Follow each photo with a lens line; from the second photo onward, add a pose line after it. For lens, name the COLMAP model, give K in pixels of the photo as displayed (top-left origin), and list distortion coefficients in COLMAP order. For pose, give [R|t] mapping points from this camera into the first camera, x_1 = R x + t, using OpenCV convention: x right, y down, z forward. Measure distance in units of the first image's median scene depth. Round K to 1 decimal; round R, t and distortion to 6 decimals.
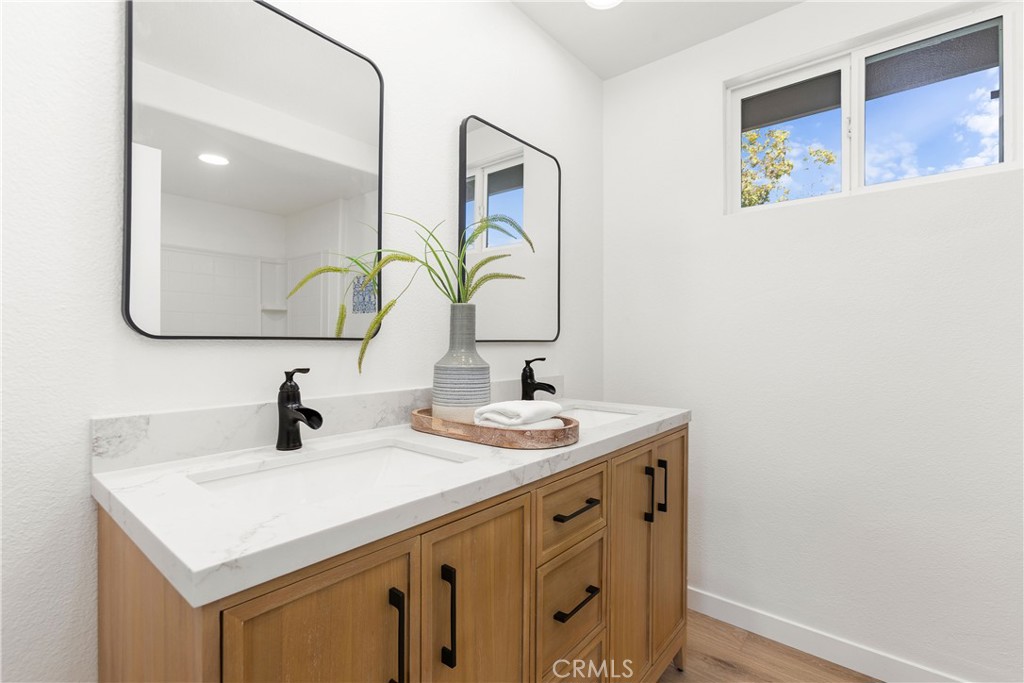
lens RADIAL K [[465.3, 0, 511.5], [0, 465.3, 336.4], [0, 0, 1]] dist [-0.025246, 0.017425]
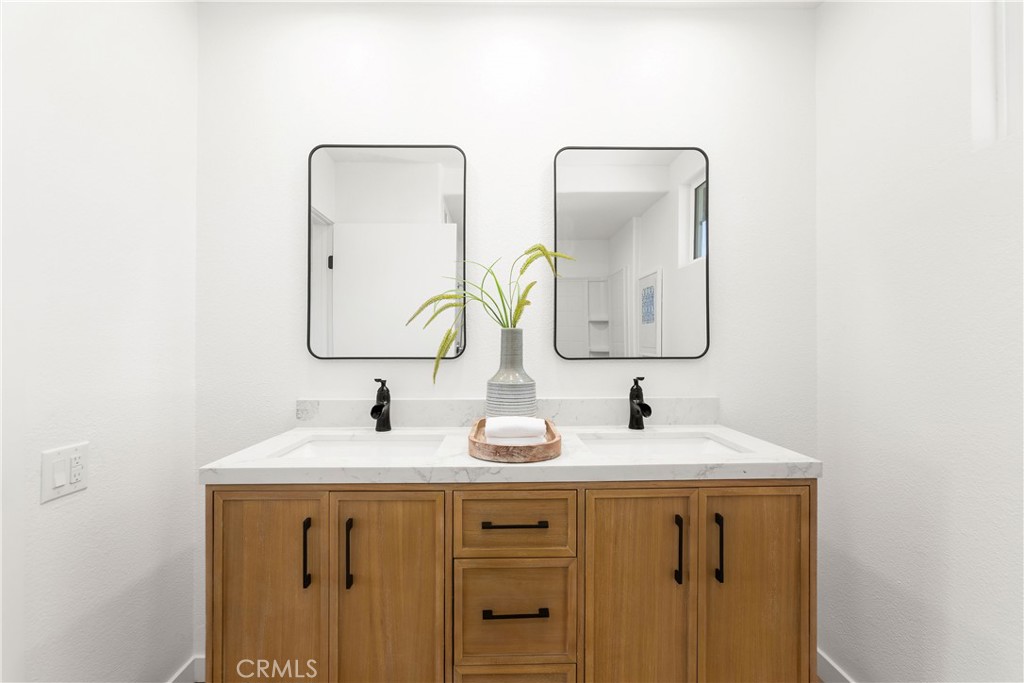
lens RADIAL K [[472.3, 0, 512.4], [0, 472.3, 327.9], [0, 0, 1]] dist [-0.023649, -0.000010]
pose [[0.664862, -0.029182, -0.746396, 0.977587], [0.012559, 0.999532, -0.027892, -0.047706], [0.746861, 0.009170, 0.664917, 0.282955]]
